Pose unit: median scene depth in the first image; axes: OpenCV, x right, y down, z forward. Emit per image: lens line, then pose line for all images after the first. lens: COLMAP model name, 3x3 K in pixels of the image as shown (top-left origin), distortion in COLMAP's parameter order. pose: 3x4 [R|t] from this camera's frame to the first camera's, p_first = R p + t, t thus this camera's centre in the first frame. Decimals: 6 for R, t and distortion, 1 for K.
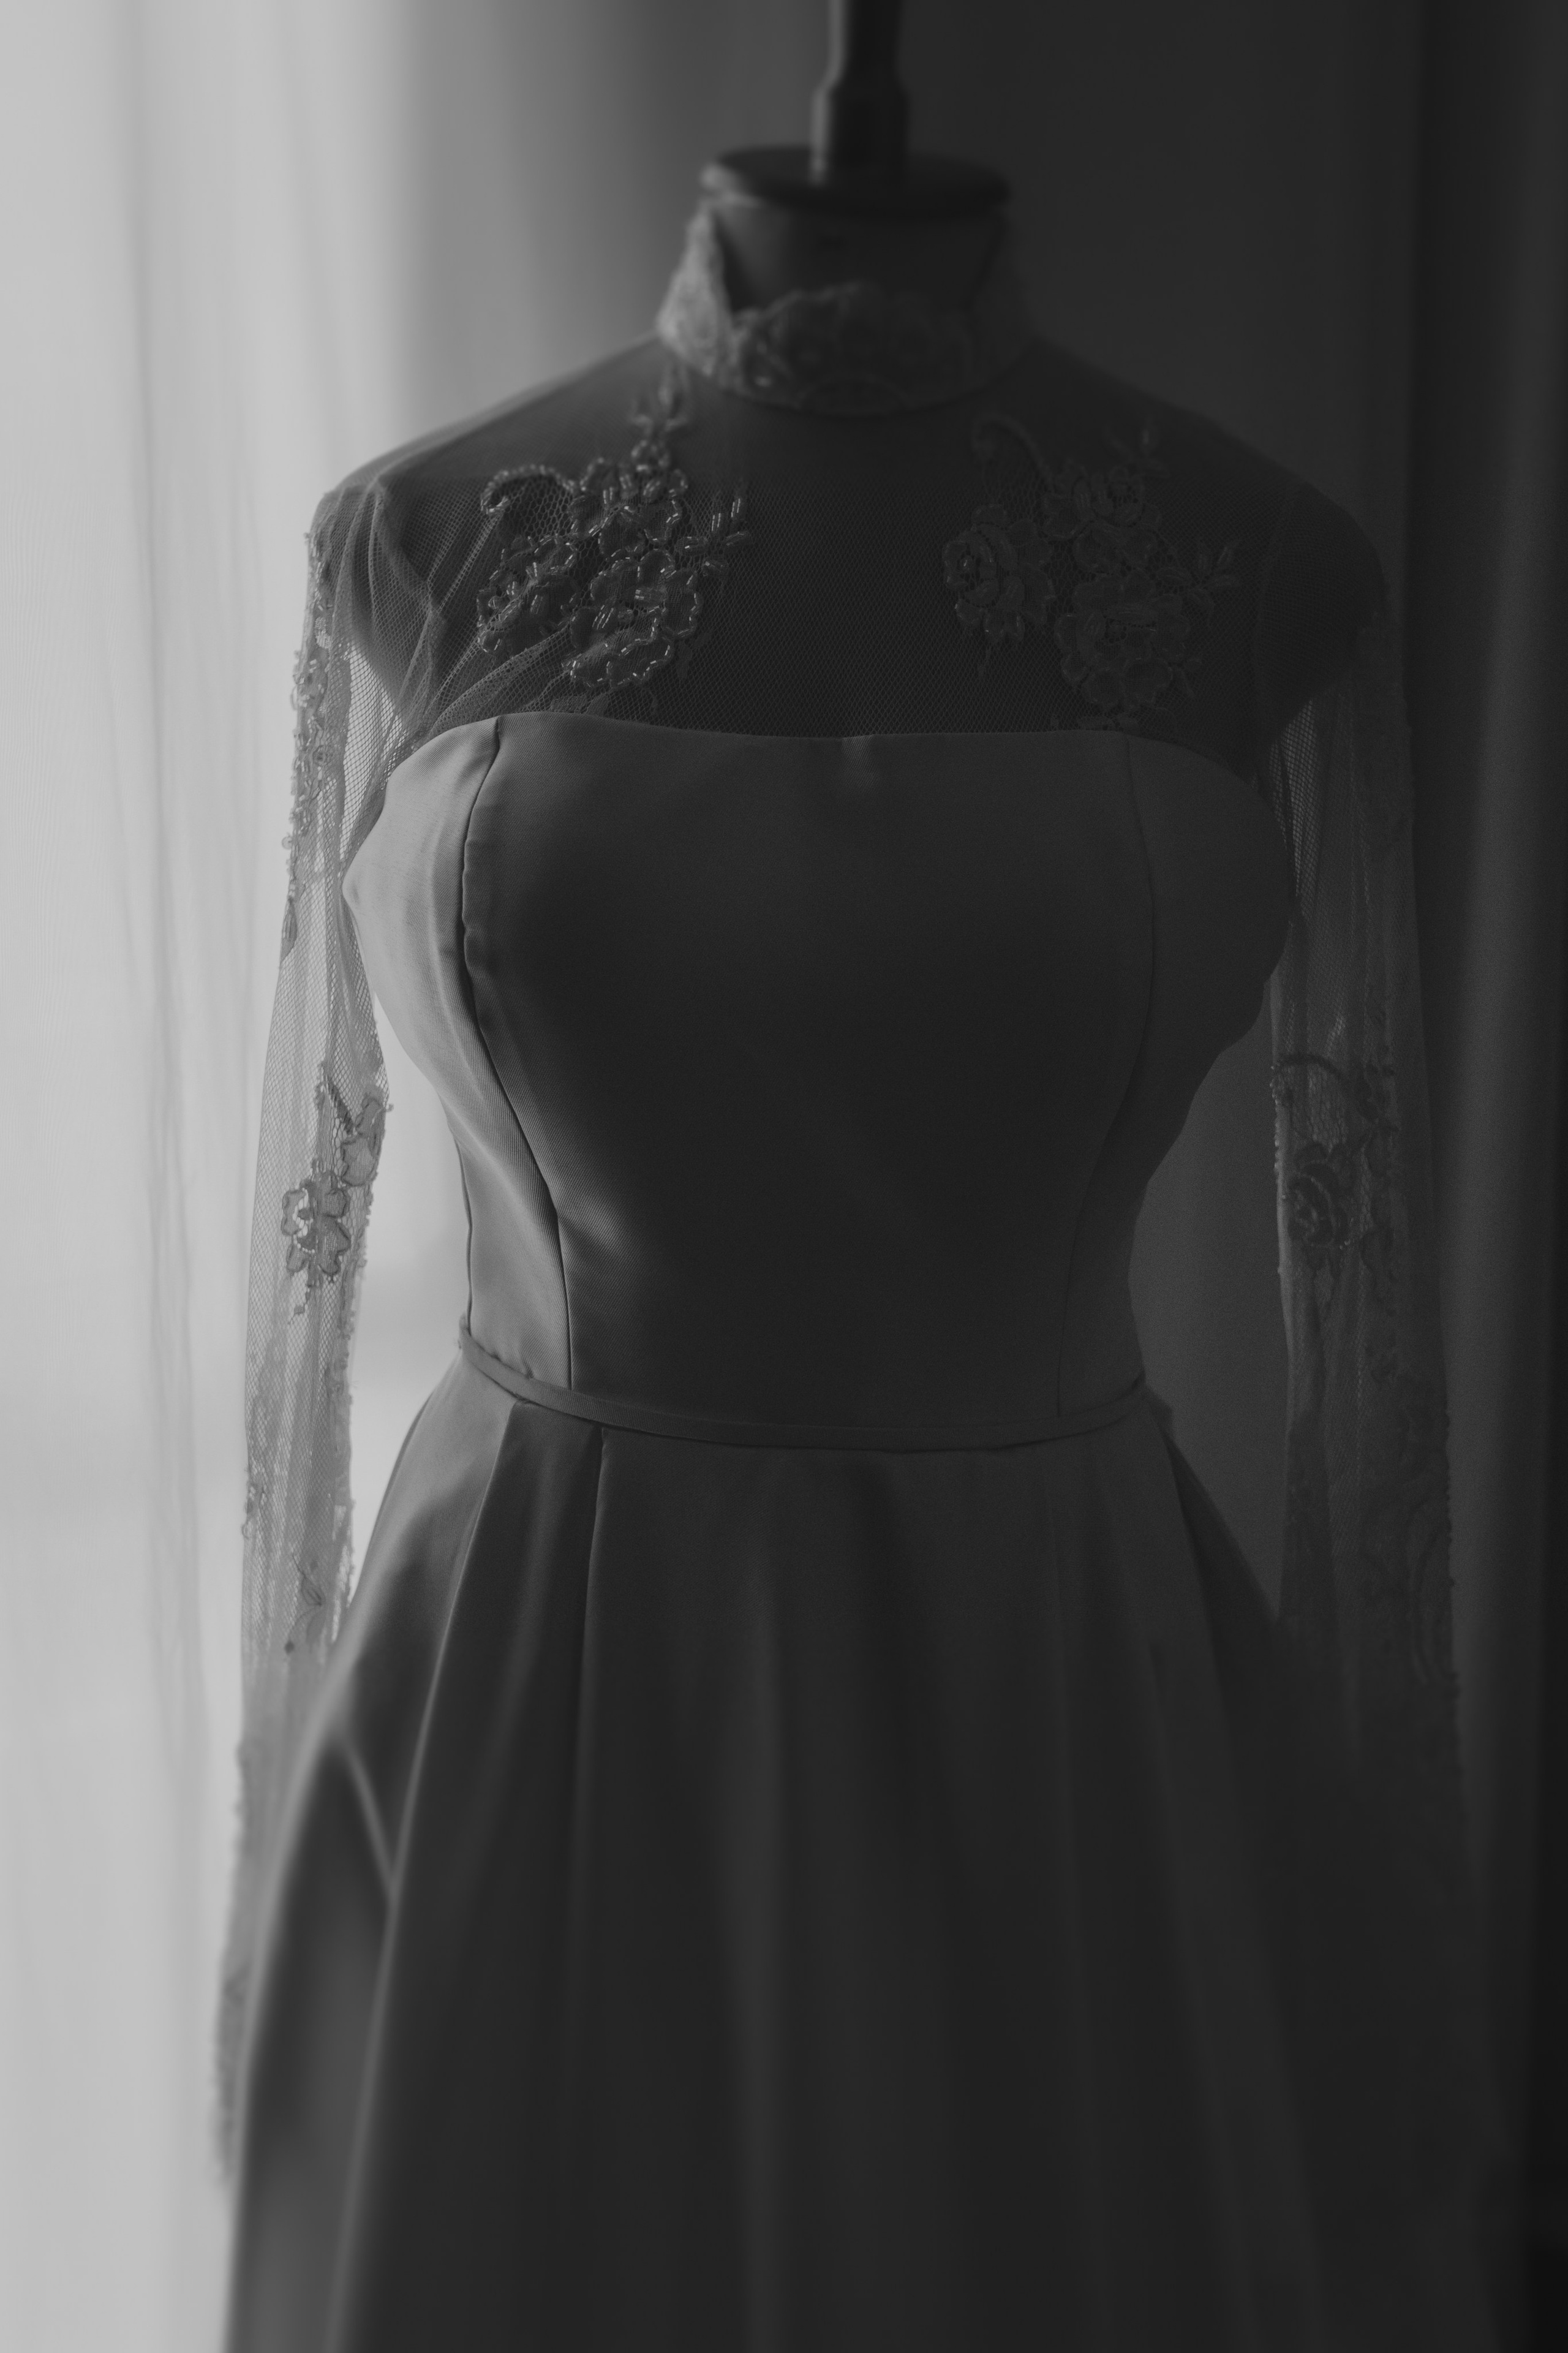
lens RADIAL K [[2312.6, 0, 784.0], [0, 2312.6, 1176.5], [0, 0, 1]] dist [0.075722, -0.001202]
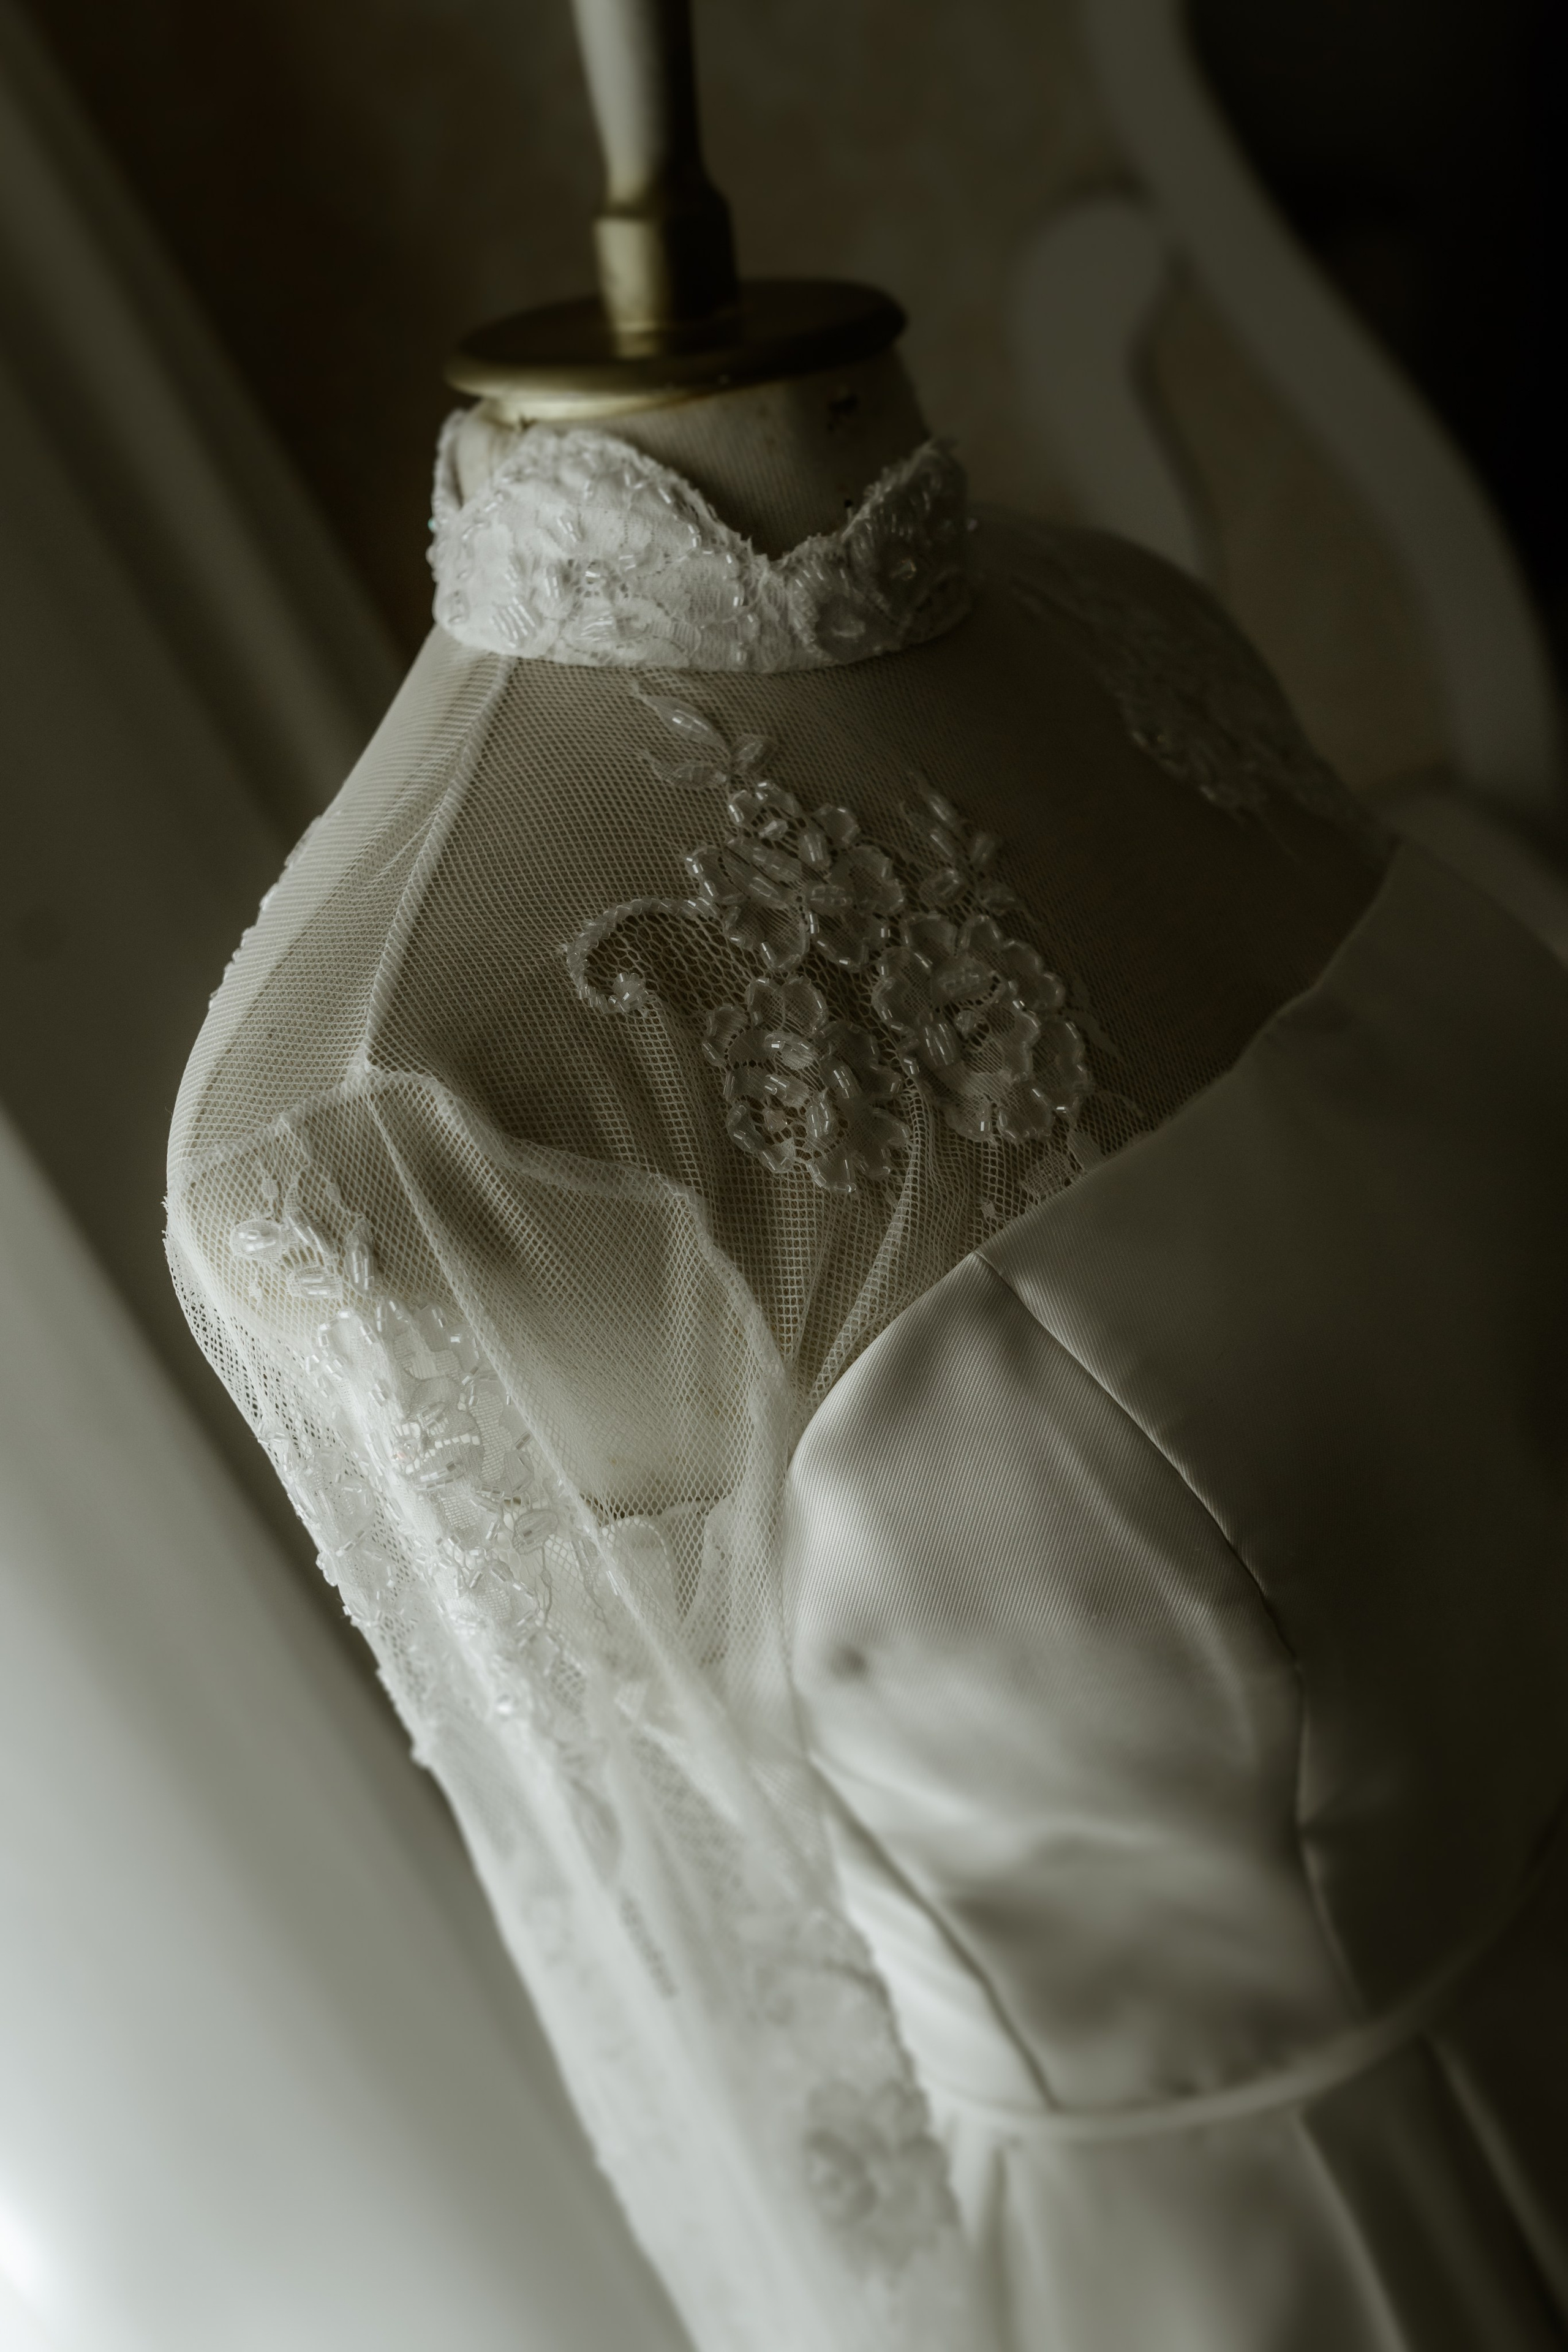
lens RADIAL K [[2311.8, 0, 784.0], [0, 2311.8, 1176.0], [0, 0, 1]] dist [0.075722, -0.001202]
pose [[0.519607, -0.511783, 0.684169, -0.545136], [0.531758, 0.820475, 0.209890, -0.364307], [-0.668762, 0.254752, 0.698469, 0.599242]]
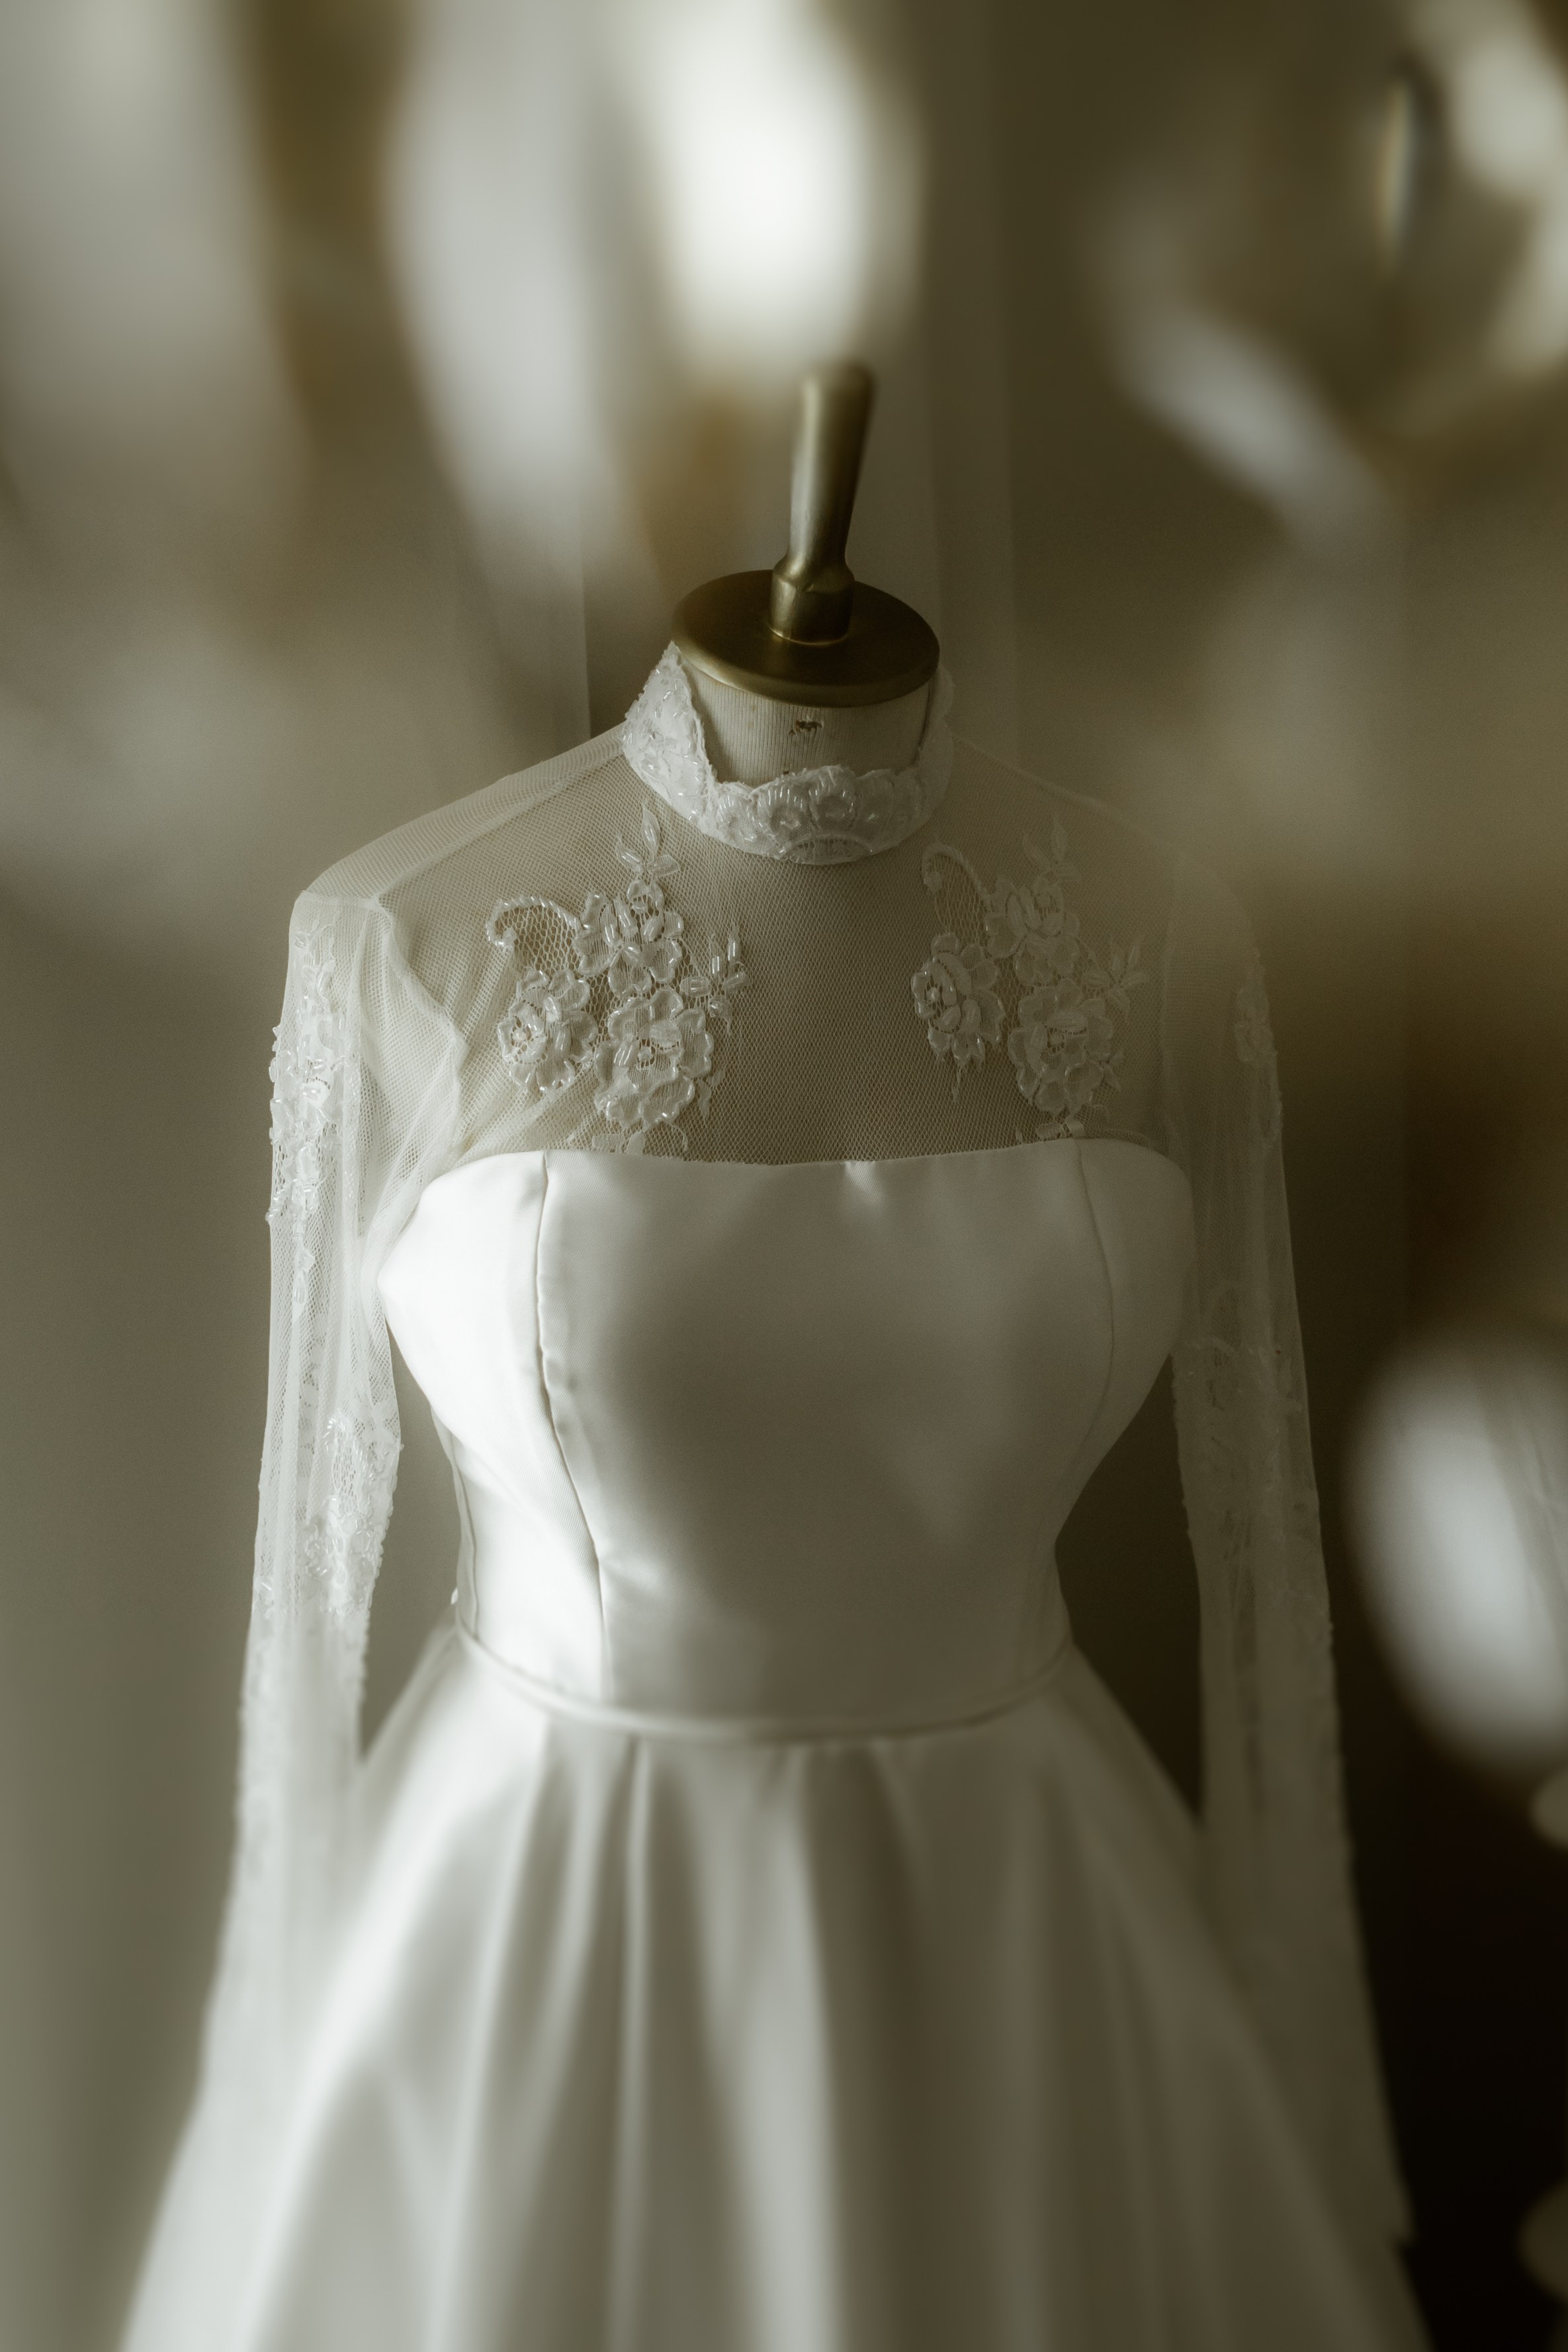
lens RADIAL K [[3484.4, 0, 784.0], [0, 3484.4, 1176.0], [0, 0, 1]] dist [0.002799, -0.000792]
pose [[0.977561, -0.068586, 0.199176, -0.345337], [0.049667, 0.993899, 0.098480, -0.344725], [-0.204715, -0.086378, 0.975003, -0.691446]]
